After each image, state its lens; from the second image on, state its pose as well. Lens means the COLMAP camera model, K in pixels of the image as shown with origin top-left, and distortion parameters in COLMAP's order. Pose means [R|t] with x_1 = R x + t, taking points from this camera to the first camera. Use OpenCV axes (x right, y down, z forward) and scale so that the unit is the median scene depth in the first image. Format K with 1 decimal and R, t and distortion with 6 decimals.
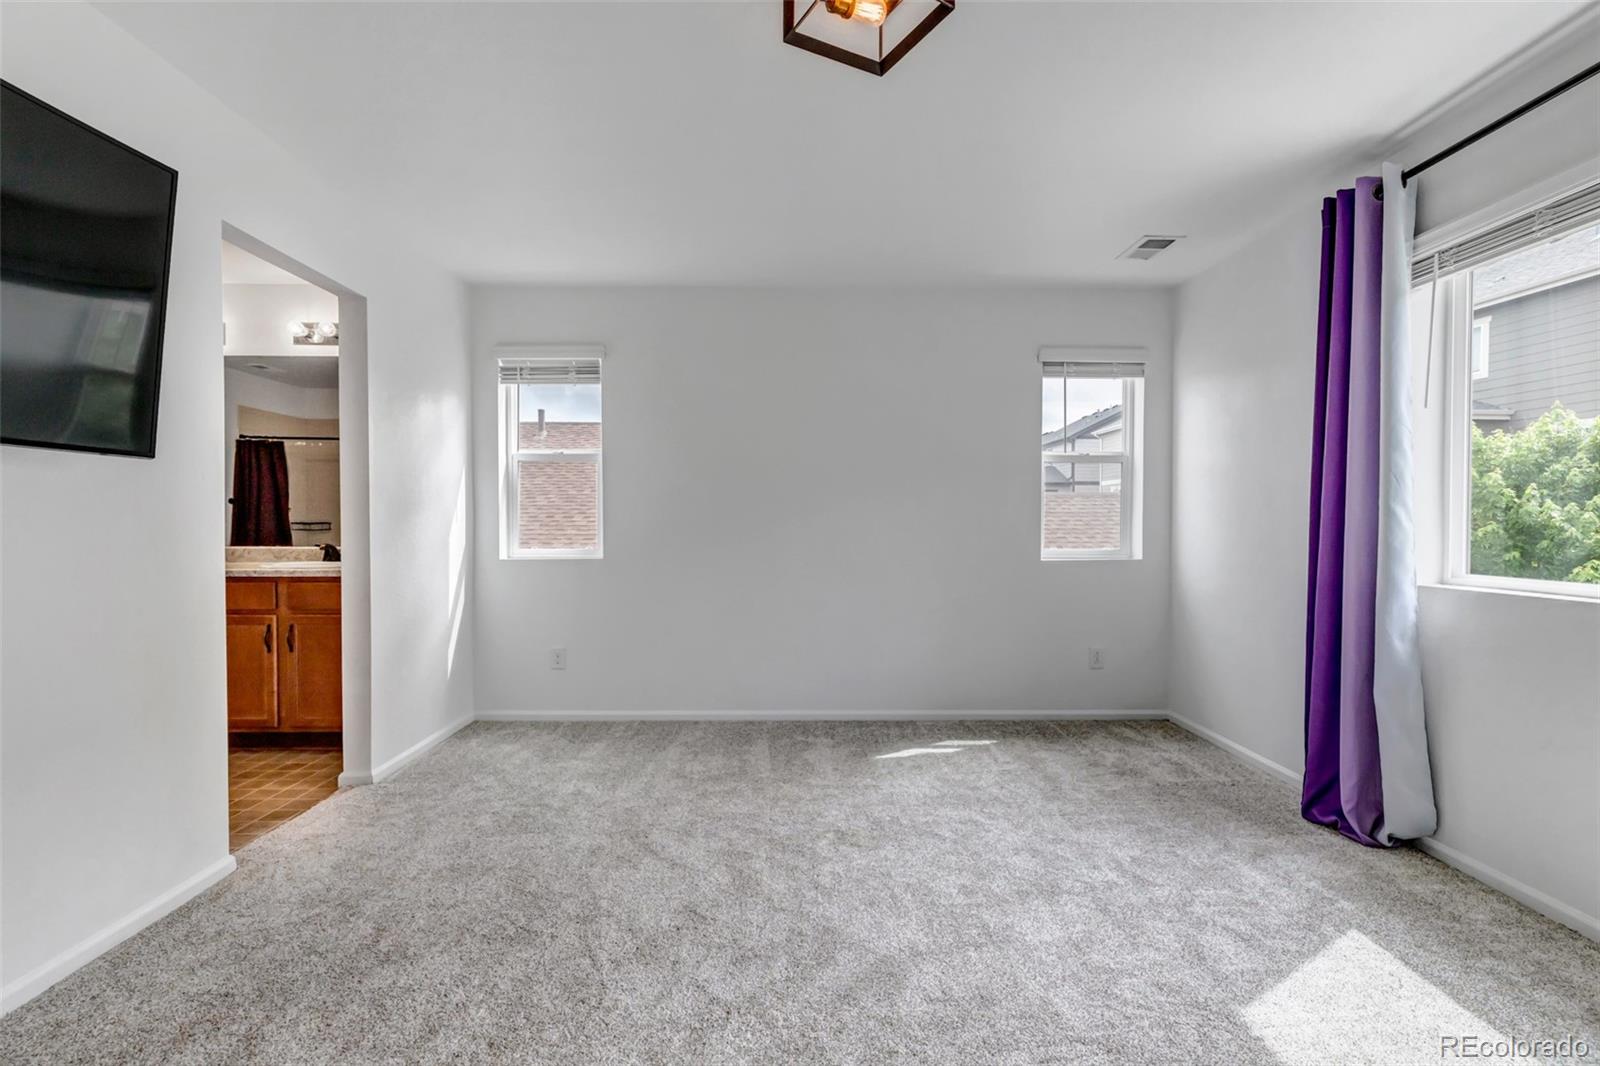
lens RADIAL K [[732.8, 0, 798.8], [0, 732.8, 531.1], [0, 0, 1]] dist [0.003311, -0.000298]
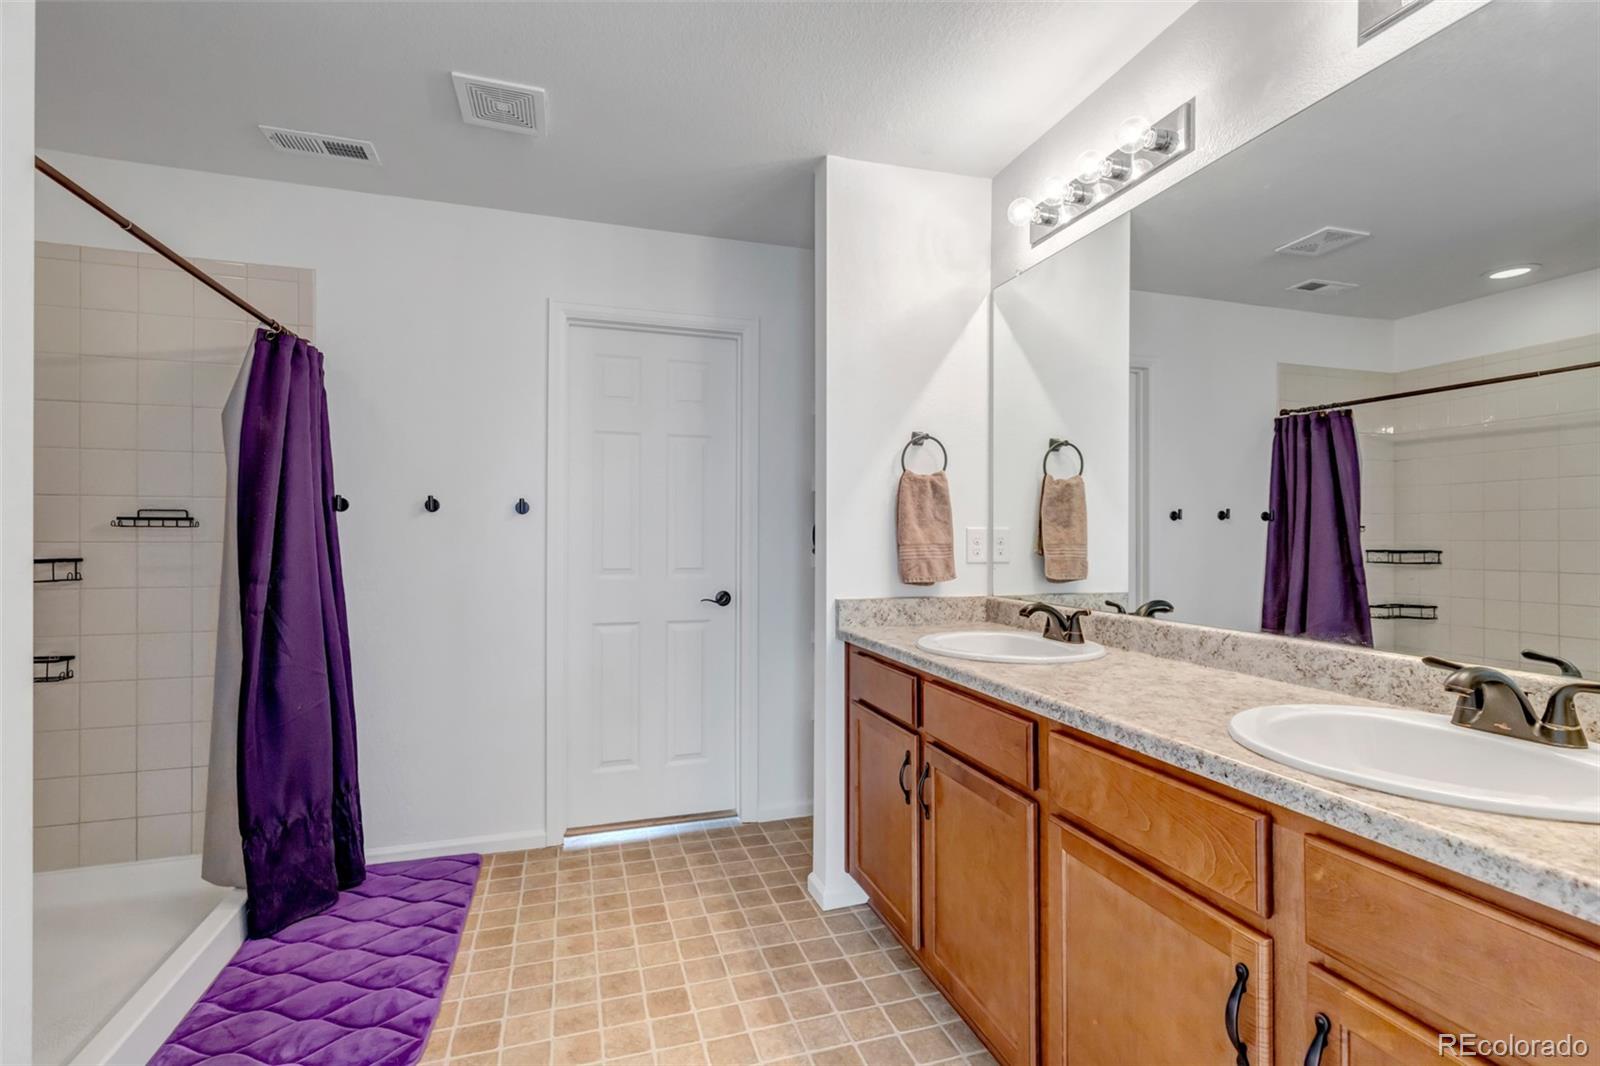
lens RADIAL K [[732.8, 0, 794.5], [0, 732.8, 534.4], [0, 0, 1]] dist [0.003311, -0.000298]
pose [[0.290965, -0.002690, -0.956730, -0.283945], [-0.012592, 0.999899, -0.006641, -0.015614], [0.956651, 0.013979, 0.290902, 0.423590]]
